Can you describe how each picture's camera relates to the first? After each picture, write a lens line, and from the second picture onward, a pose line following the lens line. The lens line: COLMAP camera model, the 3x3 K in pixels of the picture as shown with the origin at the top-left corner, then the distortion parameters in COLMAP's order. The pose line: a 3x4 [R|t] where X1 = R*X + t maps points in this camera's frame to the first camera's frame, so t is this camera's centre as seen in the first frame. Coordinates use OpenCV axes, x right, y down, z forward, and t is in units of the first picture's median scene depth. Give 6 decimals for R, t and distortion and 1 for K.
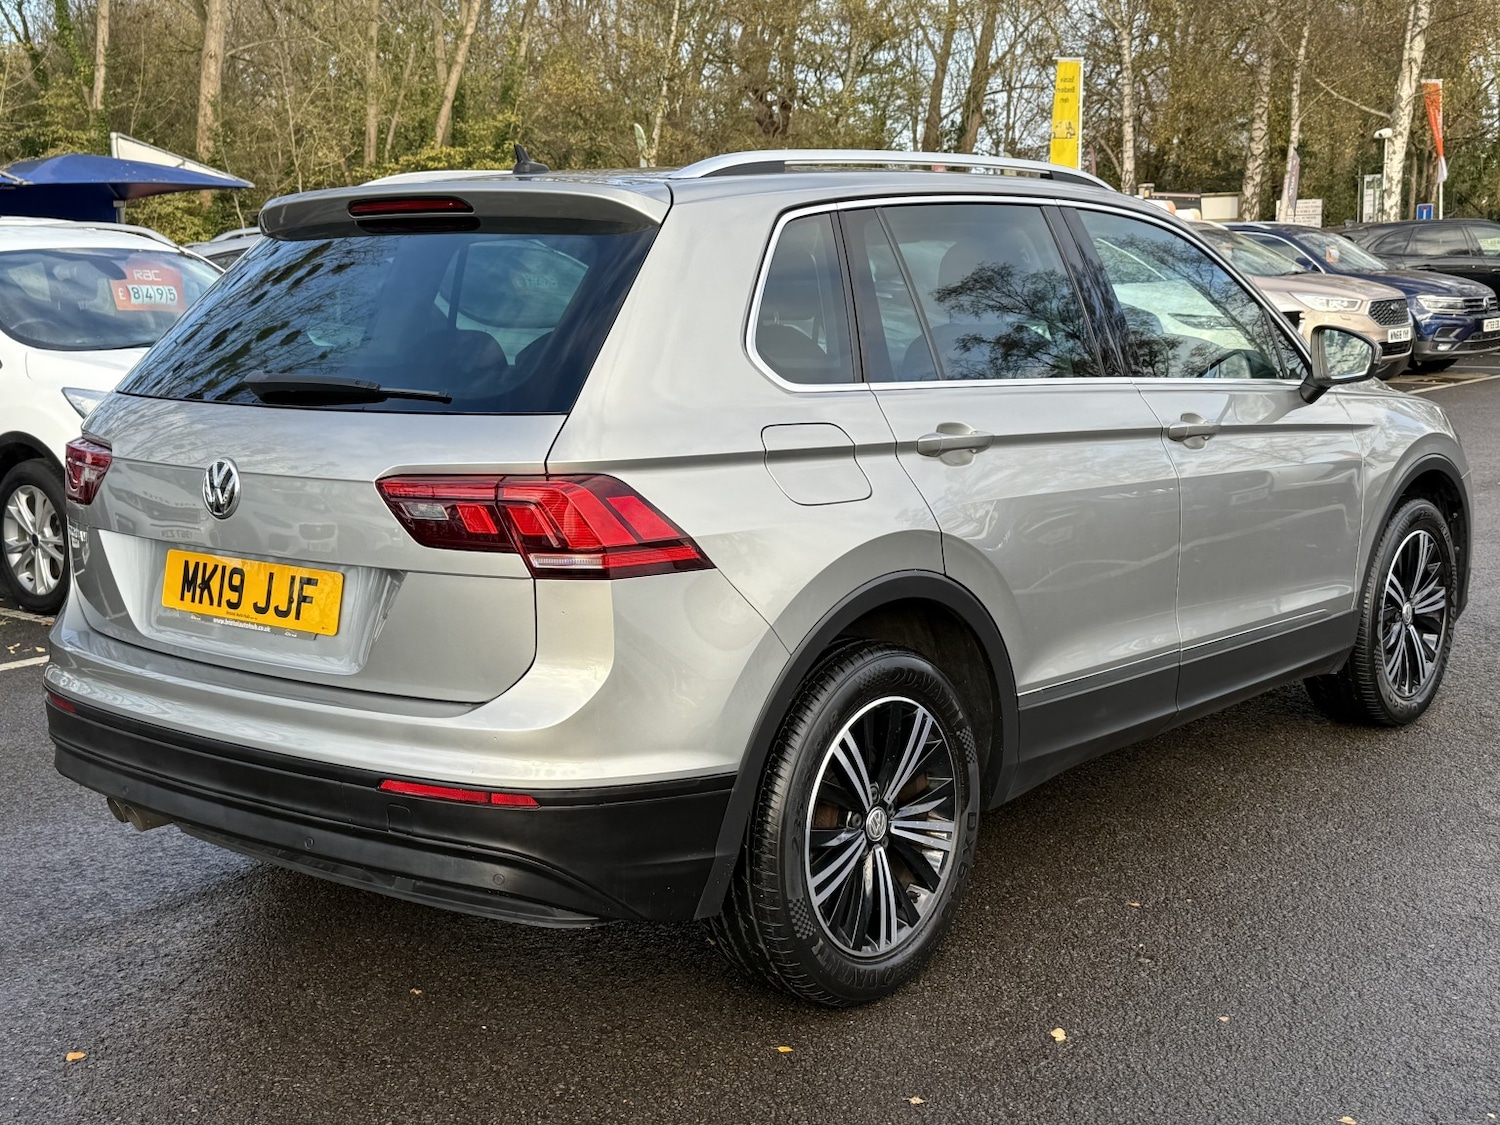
lens RADIAL K [[1938.9, 0, 755.2], [0, 1938.9, 563.8], [0, 0, 1]] dist [0.216943, -0.452189]
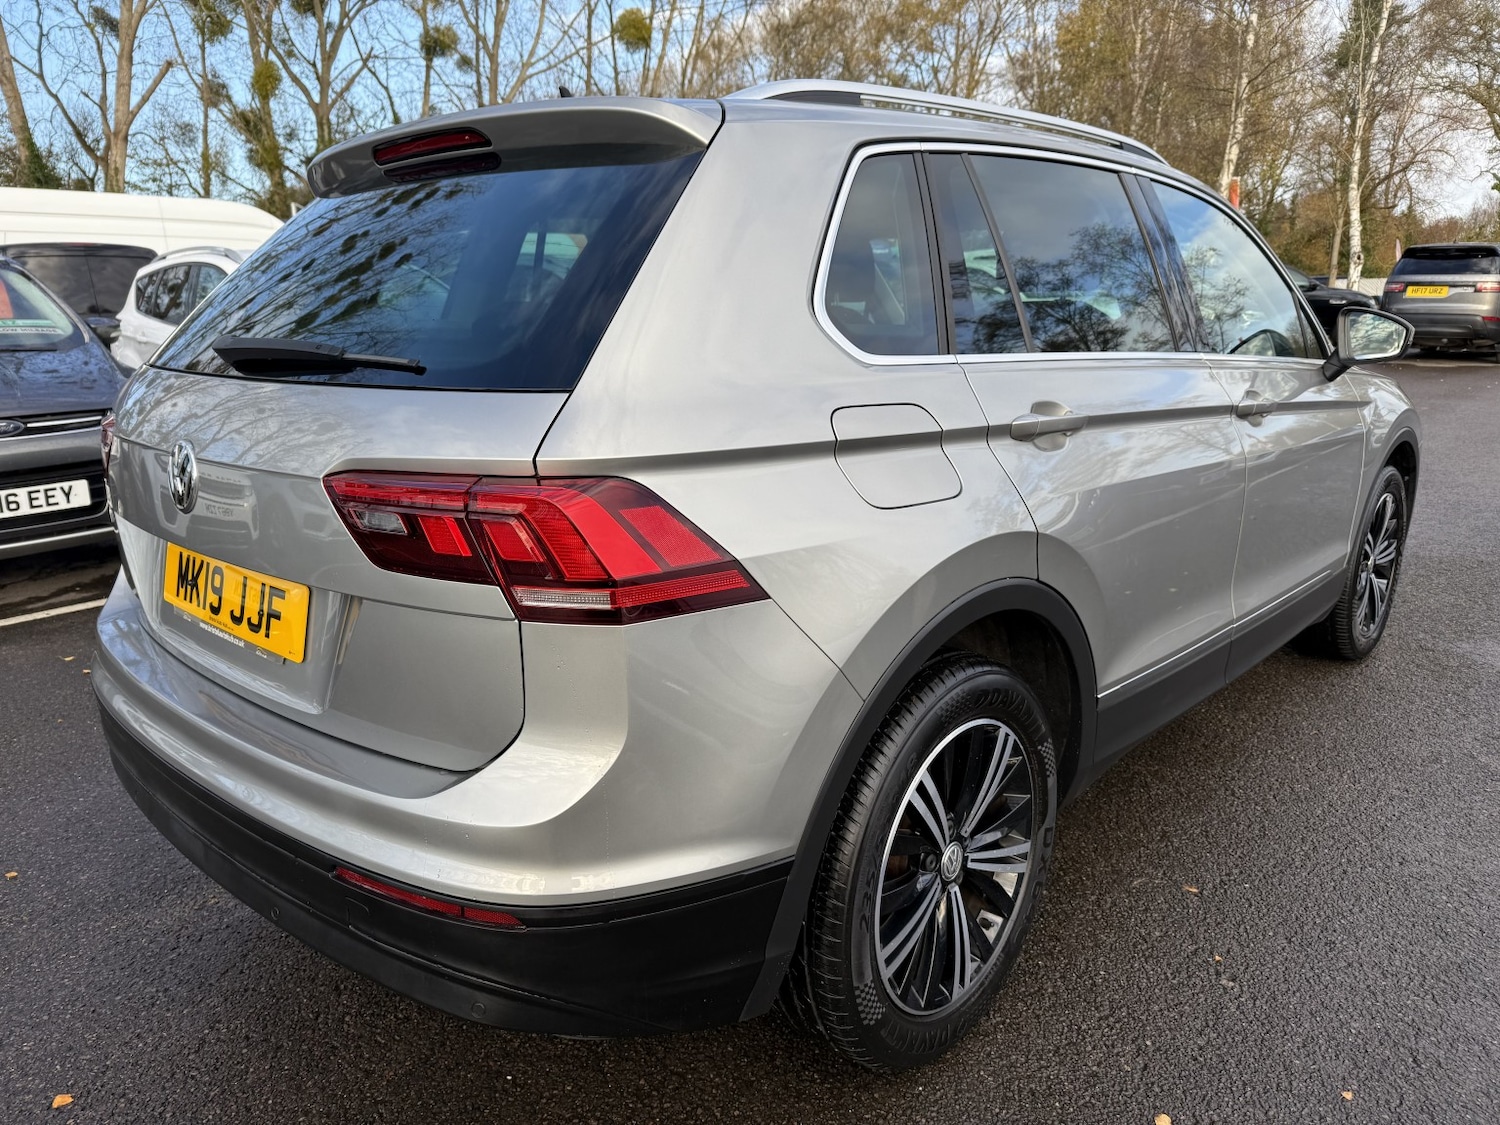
lens RADIAL K [[1070.7, 0, 753.3], [0, 1070.7, 560.4], [0, 0, 1]] dist [0.075278, -0.103500]
pose [[0.998717, 0.016082, -0.048016, -0.006383], [-0.011837, 0.996100, 0.087430, -0.044600], [0.049235, -0.086750, 0.995013, 0.532815]]
